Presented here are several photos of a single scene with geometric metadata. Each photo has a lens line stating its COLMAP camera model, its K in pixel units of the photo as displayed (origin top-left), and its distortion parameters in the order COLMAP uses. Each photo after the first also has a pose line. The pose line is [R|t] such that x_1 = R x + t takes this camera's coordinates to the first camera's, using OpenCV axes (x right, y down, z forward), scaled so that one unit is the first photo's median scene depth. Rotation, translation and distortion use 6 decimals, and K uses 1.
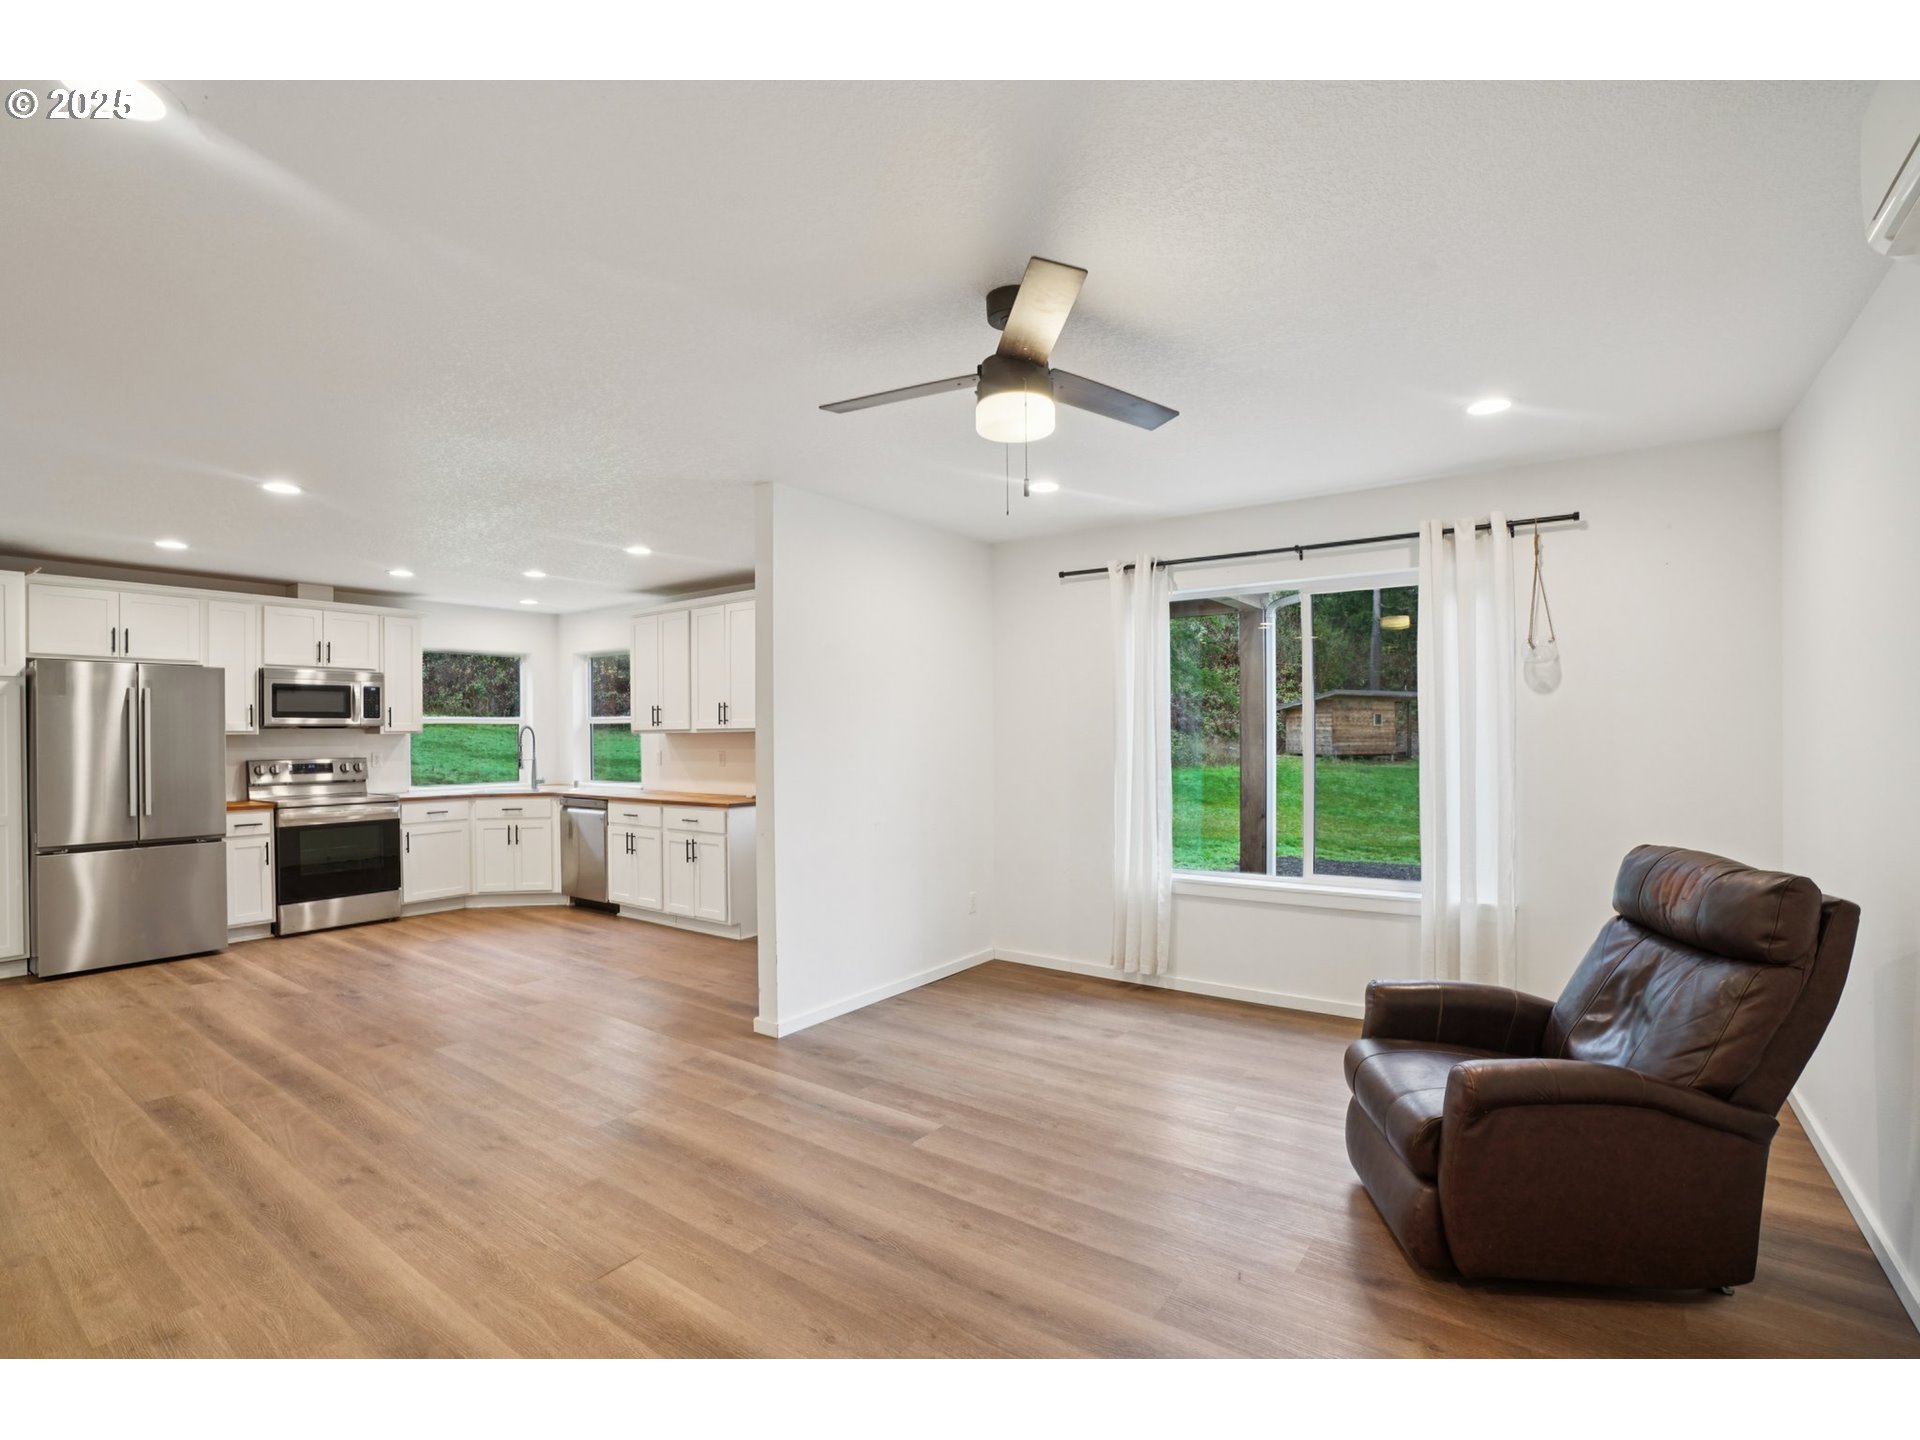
lens RADIAL K [[880.7, 0, 960.5], [0, 880.7, 733.1], [0, 0, 1]] dist [-0.046373, 0.009929]
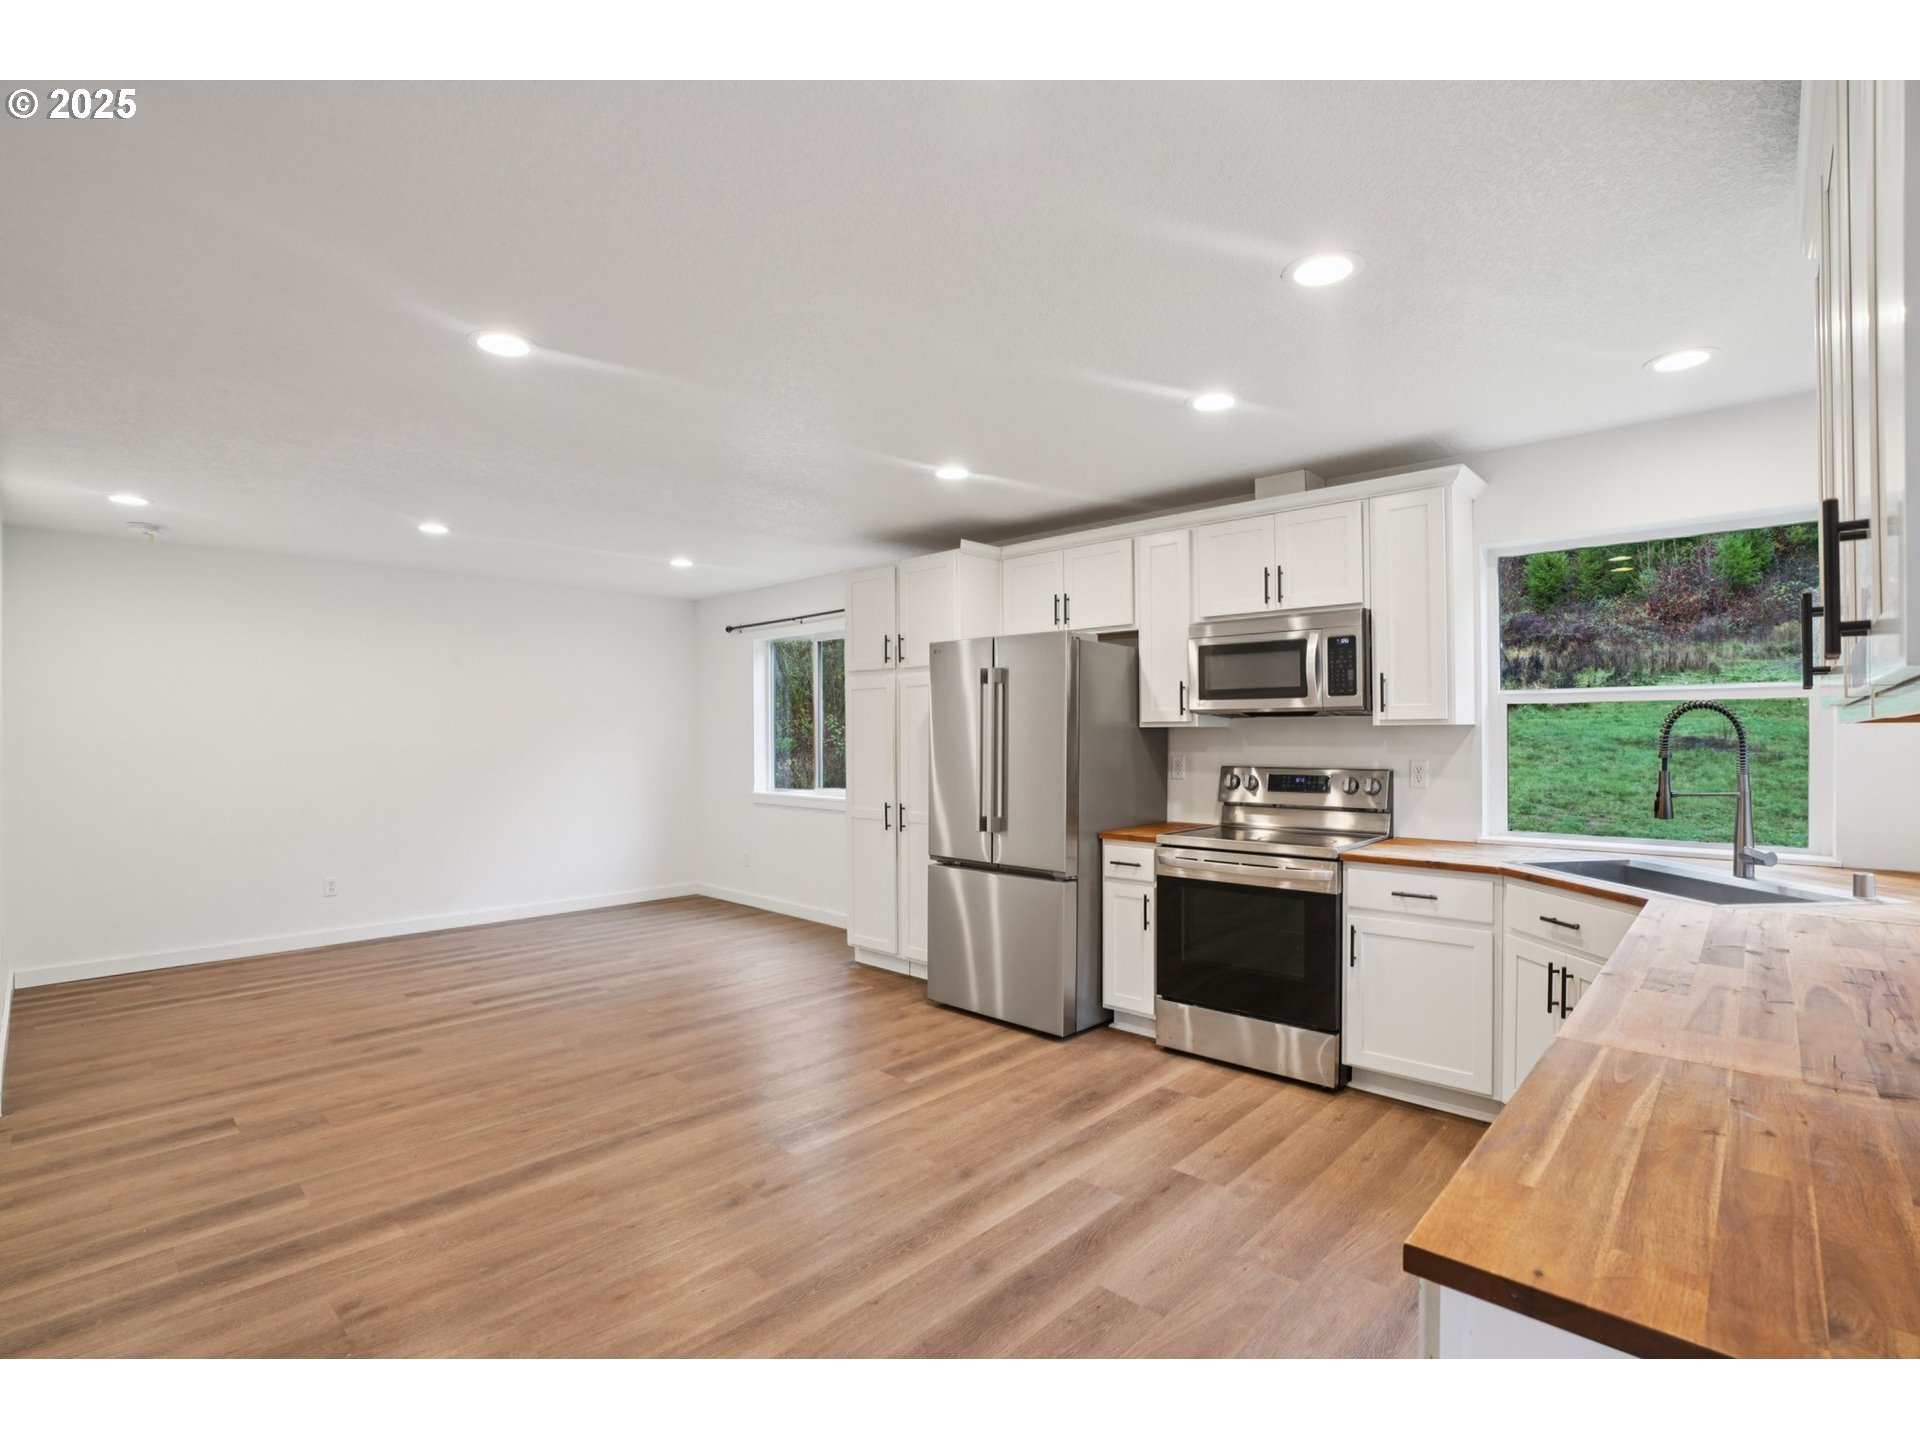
lens RADIAL K [[899.6, 0, 946.9], [0, 899.6, 738.0], [0, 0, 1]] dist [-0.057336, 0.020933]
pose [[-0.130617, 0.009410, -0.991388, -0.113841], [0.002335, 0.999955, 0.009183, 0.003323], [0.991430, -0.001115, -0.130633, 0.845955]]
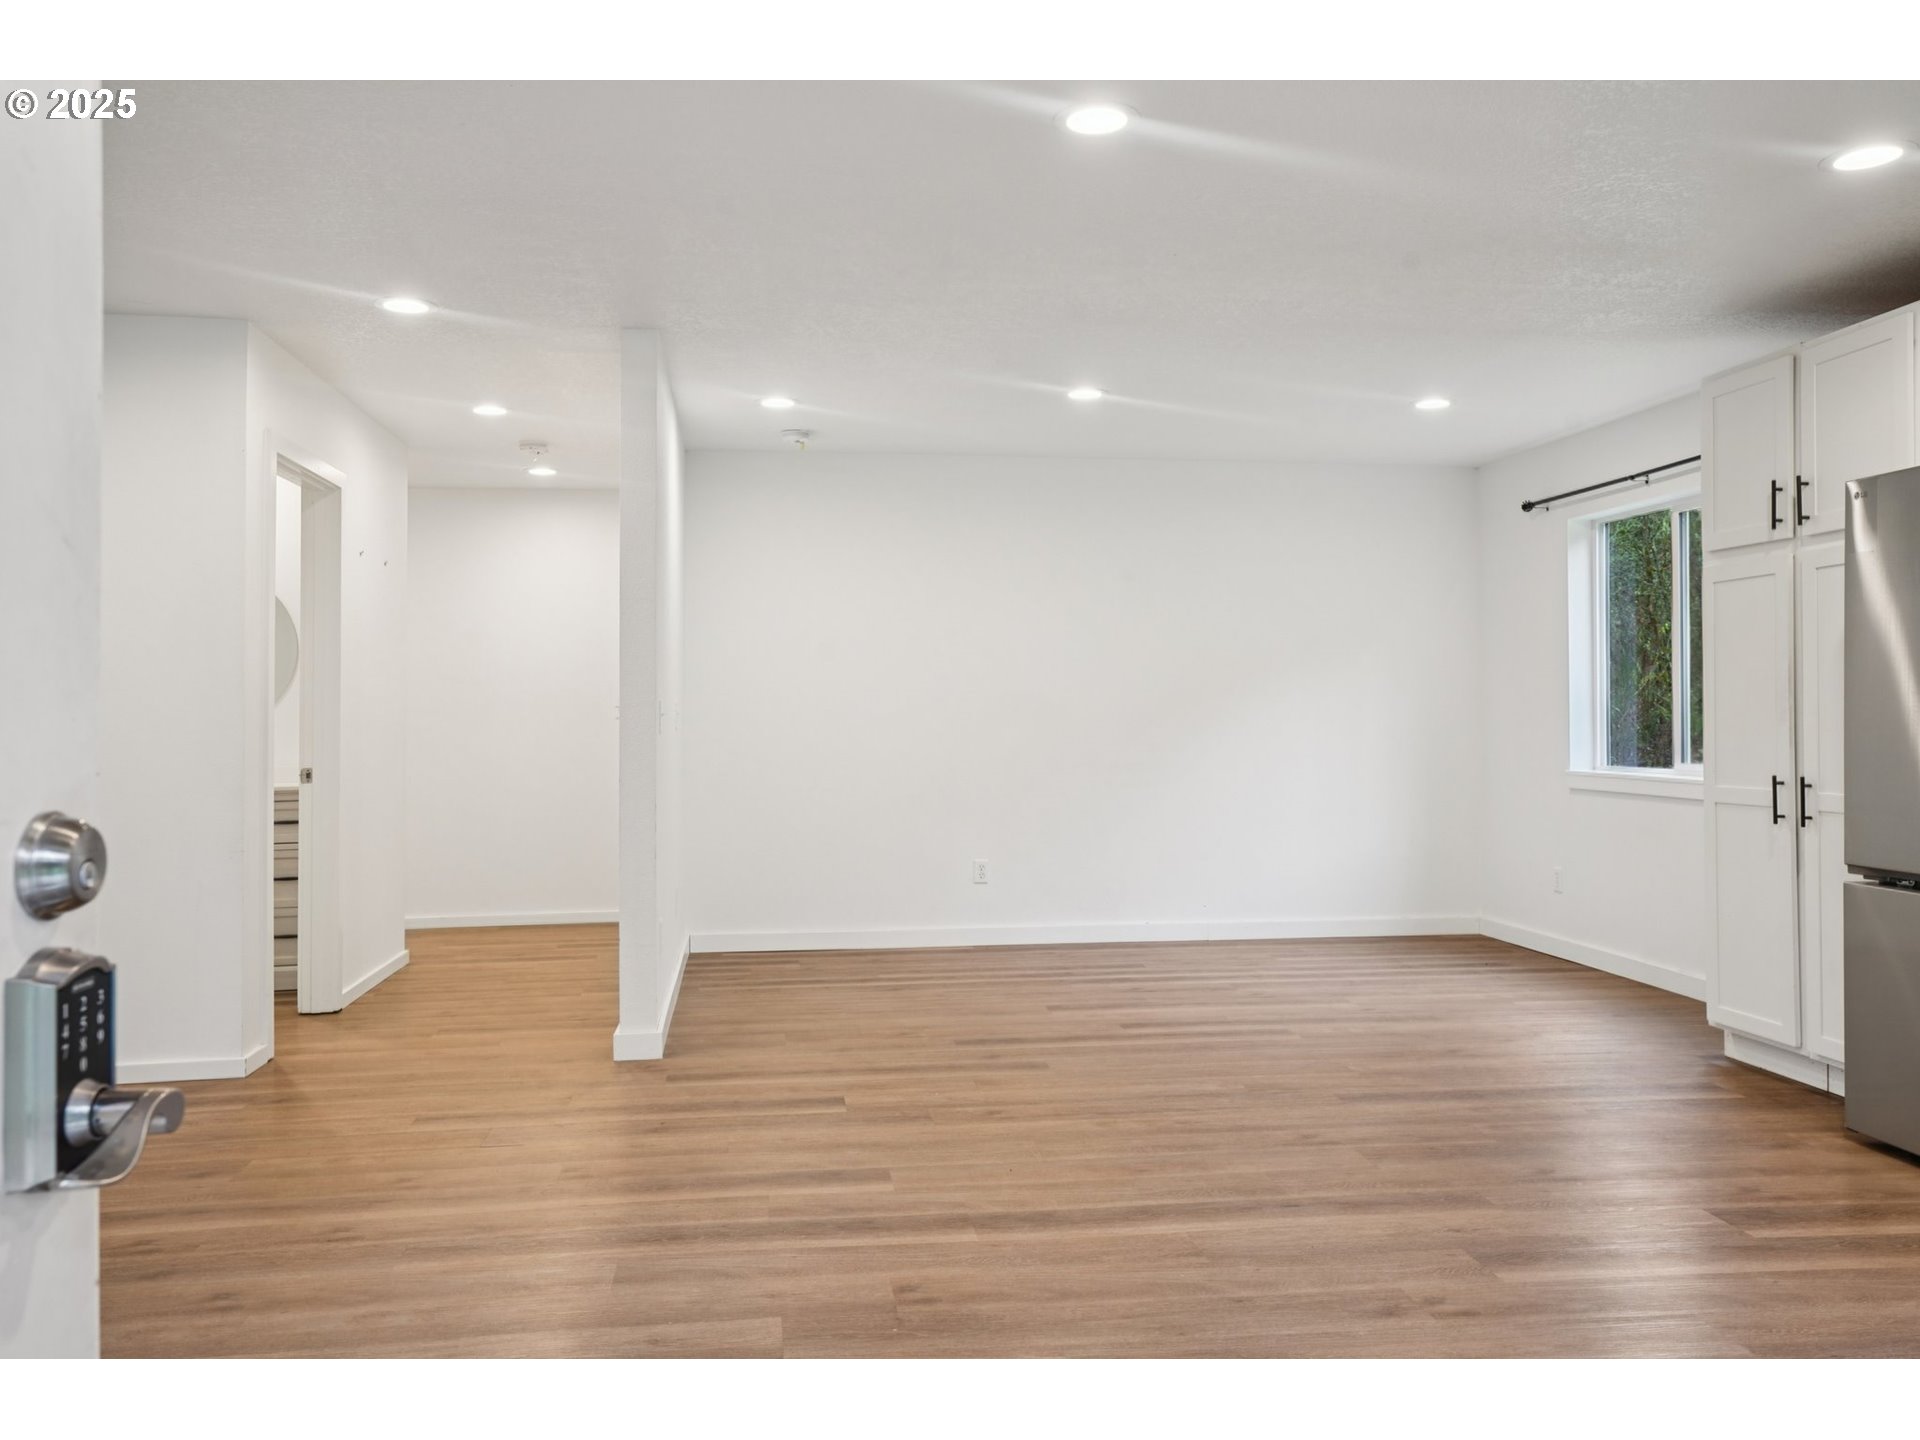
lens RADIAL K [[1452.4, 0, 953.1], [0, 1452.4, 697.5], [0, 0, 1]] dist [0.010696, 0.006099]
pose [[-0.716564, -0.003480, -0.697512, -0.091915], [0.002845, 0.999965, -0.007912, 0.032865], [0.697515, -0.007654, -0.716529, 0.923286]]
